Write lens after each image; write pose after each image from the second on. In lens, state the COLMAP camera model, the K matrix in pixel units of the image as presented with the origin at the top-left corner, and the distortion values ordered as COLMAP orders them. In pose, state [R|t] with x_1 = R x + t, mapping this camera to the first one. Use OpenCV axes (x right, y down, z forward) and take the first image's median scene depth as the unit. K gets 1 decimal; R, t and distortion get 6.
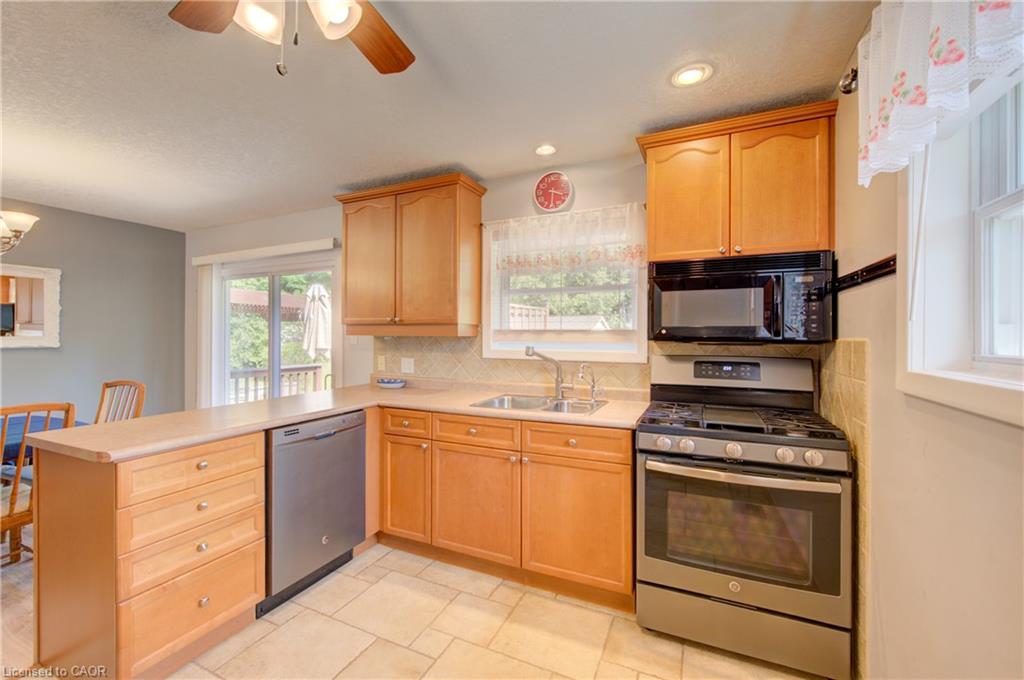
lens RADIAL K [[426.9, 0, 494.5], [0, 426.9, 332.9], [0, 0, 1]] dist [-0.001212, -0.000341]
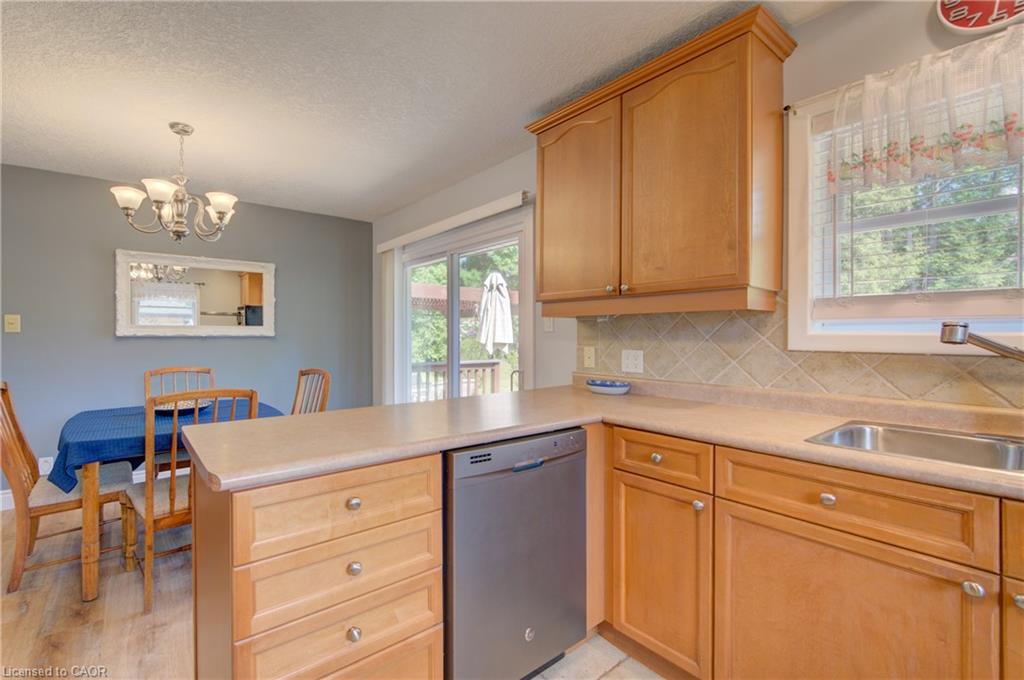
lens RADIAL K [[439.6, 0, 442.4], [0, 439.6, 336.4], [0, 0, 1]] dist [-0.002785, -0.000079]
pose [[0.878338, 0.000033, -0.478041, -0.155440], [0.003431, 0.999974, 0.006372, 0.036976], [0.478029, -0.007237, 0.878314, 0.294514]]
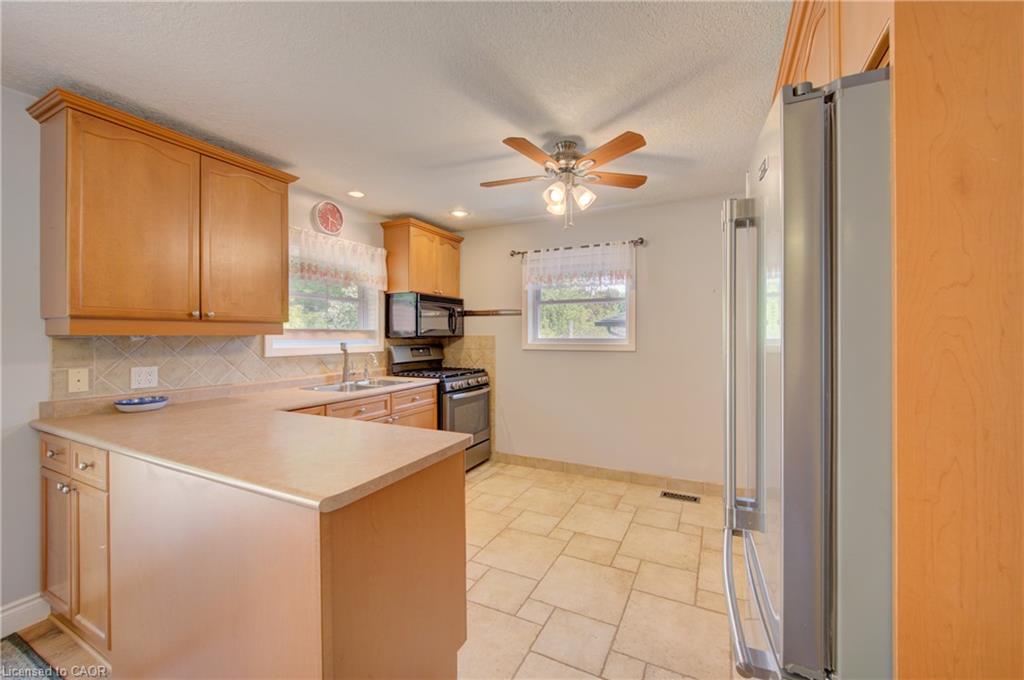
lens RADIAL K [[411.1, 0, 522.8], [0, 411.1, 337.9], [0, 0, 1]] dist [-0.002438, -0.000273]
pose [[-0.001237, -0.011339, 0.999935, -1.012229], [-0.002744, 0.999932, 0.011336, 0.001513], [-0.999995, -0.002730, -0.001268, 0.422457]]
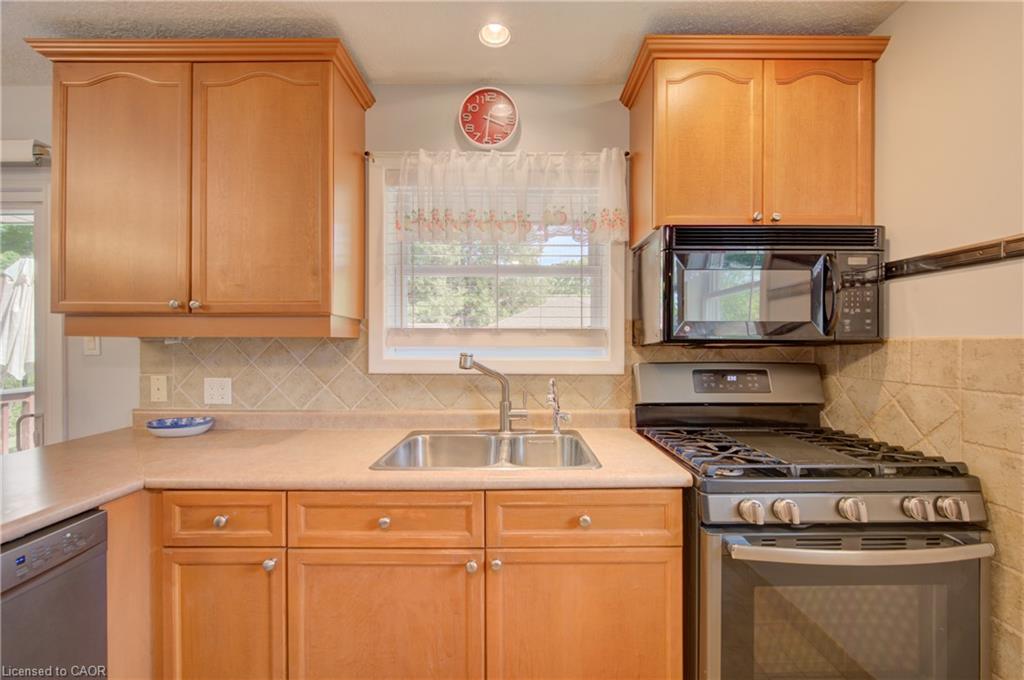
lens RADIAL K [[403.9, 0, 516.2], [0, 403.9, 344.6], [0, 0, 1]] dist [-0.003144, -0.000445]
pose [[0.898237, -0.003155, 0.439500, -0.096081], [-0.000270, 0.999970, 0.007732, 0.012825], [-0.439511, -0.007064, 0.898209, 0.401218]]
